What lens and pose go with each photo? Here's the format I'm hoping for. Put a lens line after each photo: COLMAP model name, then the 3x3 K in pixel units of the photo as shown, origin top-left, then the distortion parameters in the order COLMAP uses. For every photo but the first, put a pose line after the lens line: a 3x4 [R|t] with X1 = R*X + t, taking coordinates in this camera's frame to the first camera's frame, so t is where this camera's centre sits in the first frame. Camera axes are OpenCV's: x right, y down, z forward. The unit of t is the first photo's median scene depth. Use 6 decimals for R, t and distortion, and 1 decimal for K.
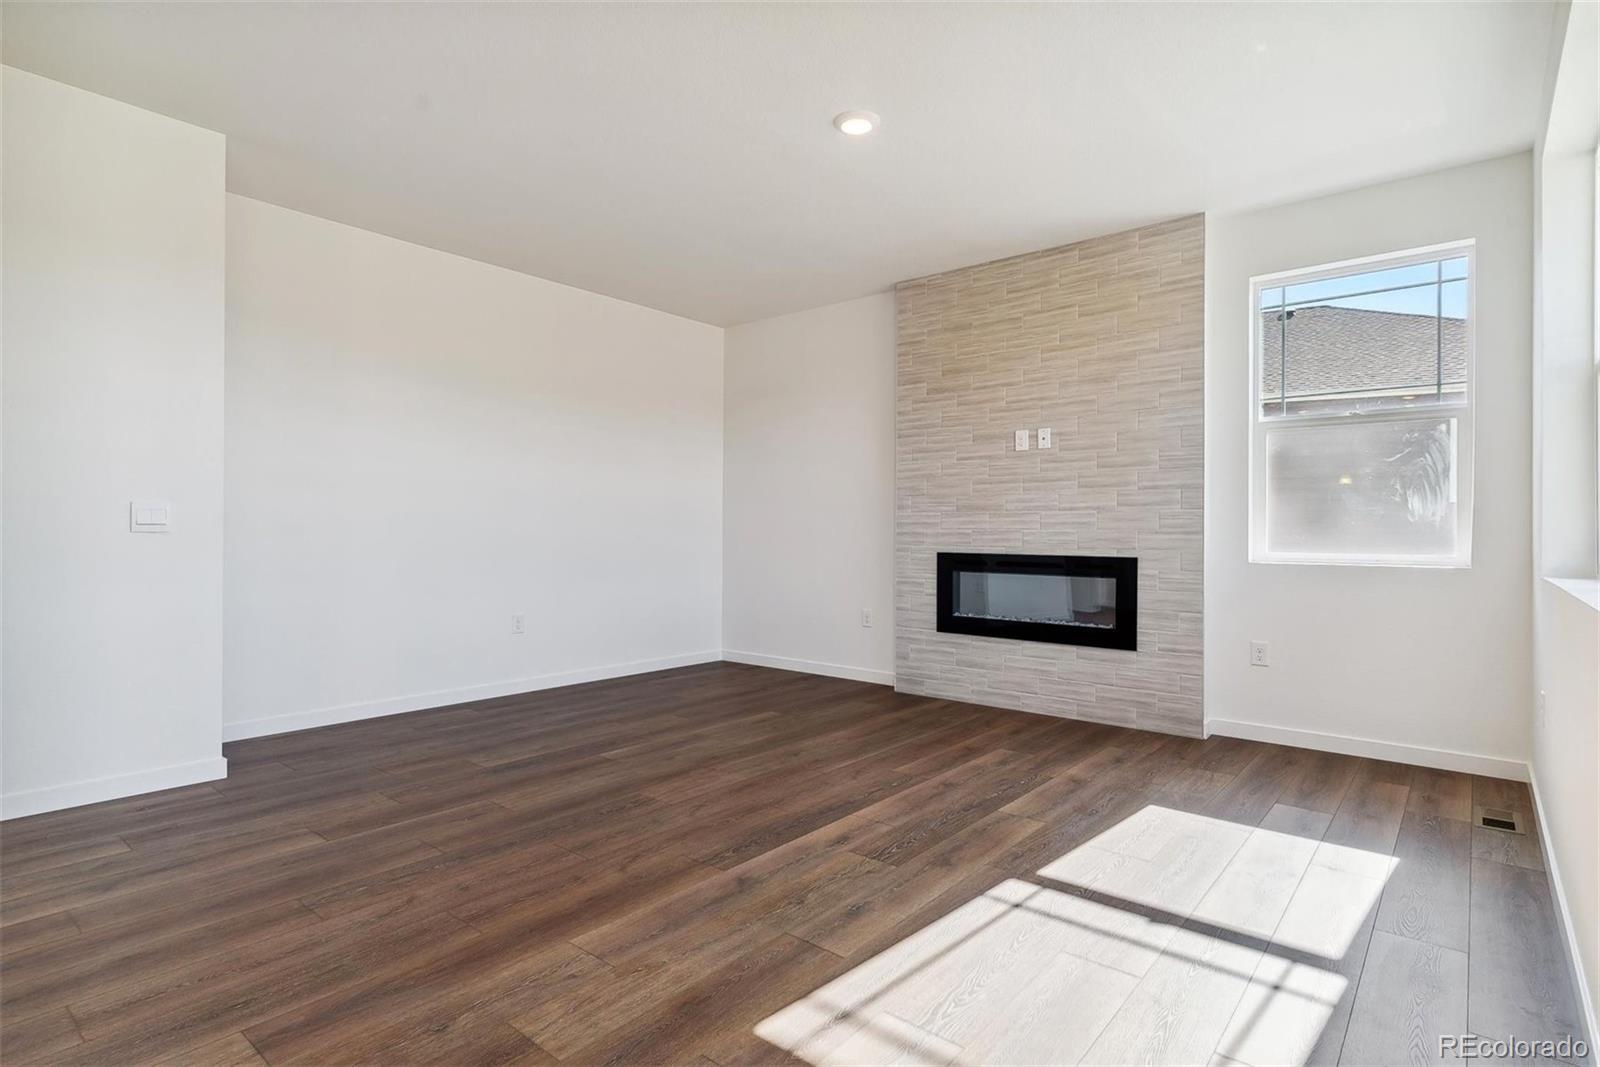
lens RADIAL K [[805.0, 0, 800.0], [0, 805.0, 533.5], [0, 0, 1]] dist [-0.001811, -0.000347]
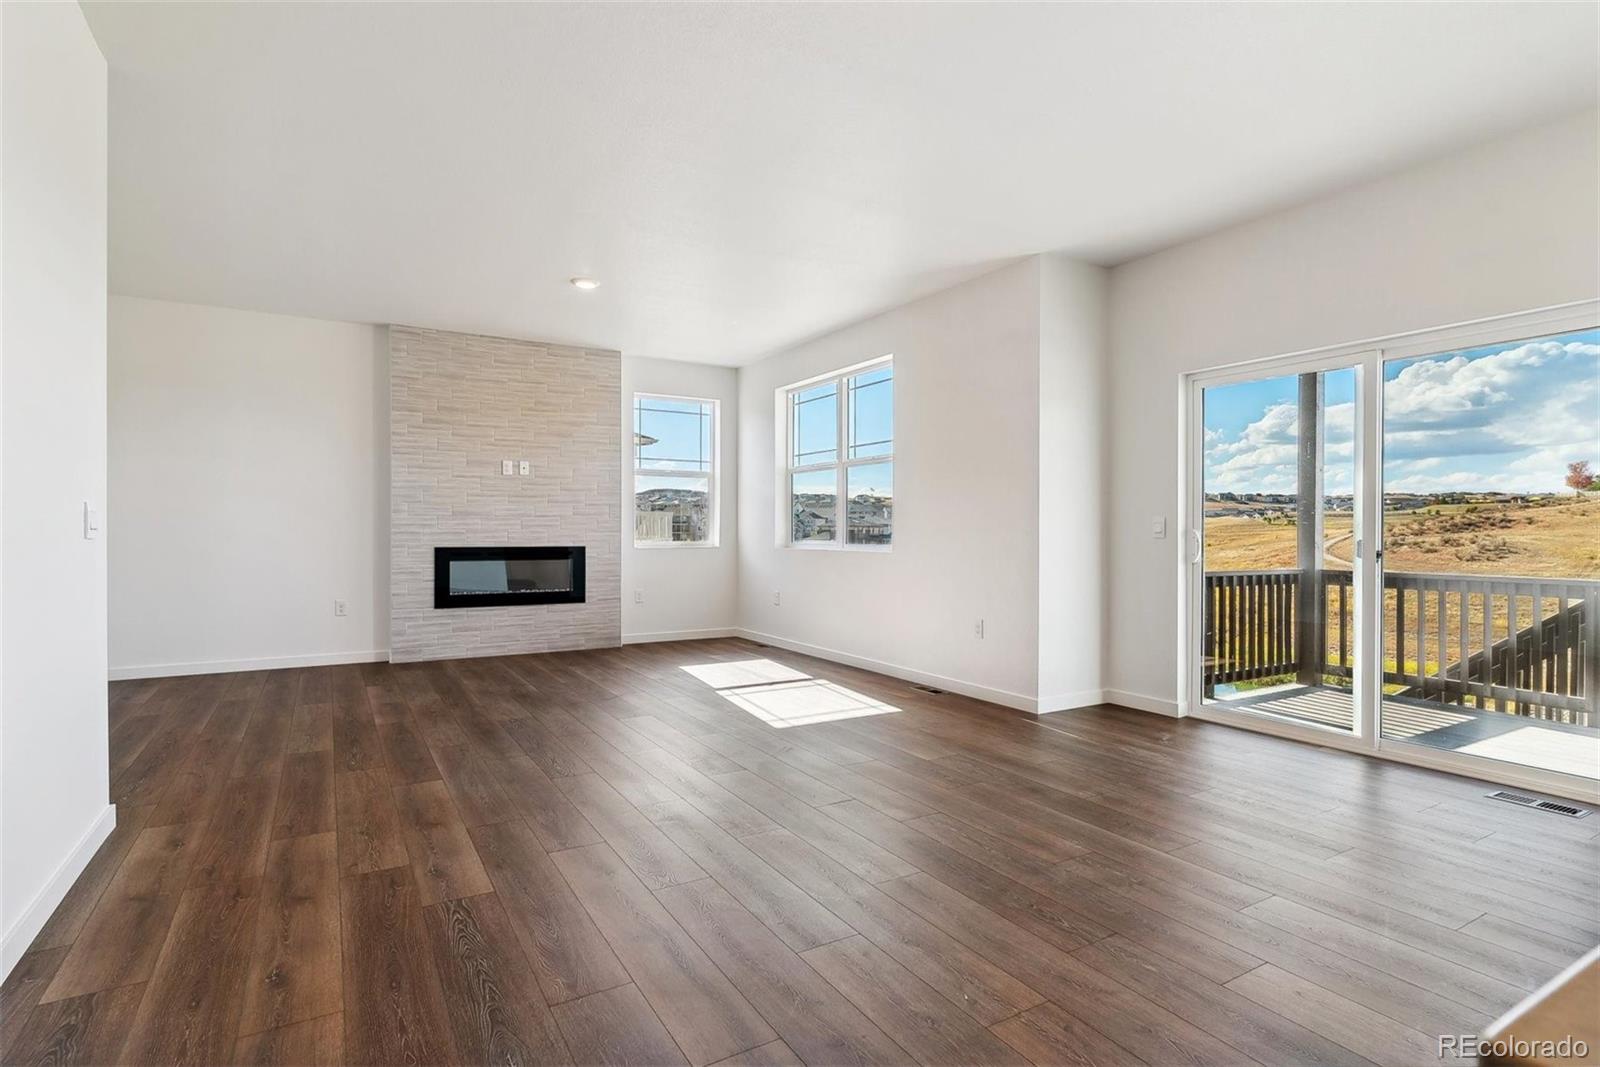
lens RADIAL K [[805.0, 0, 800.0], [0, 805.0, 533.5], [0, 0, 1]] dist [-0.001811, -0.000347]
pose [[0.340397, -0.010151, 0.940227, -0.914488], [0.000115, 0.999942, 0.010754, -0.013297], [-0.940282, -0.003552, 0.340378, 0.016588]]
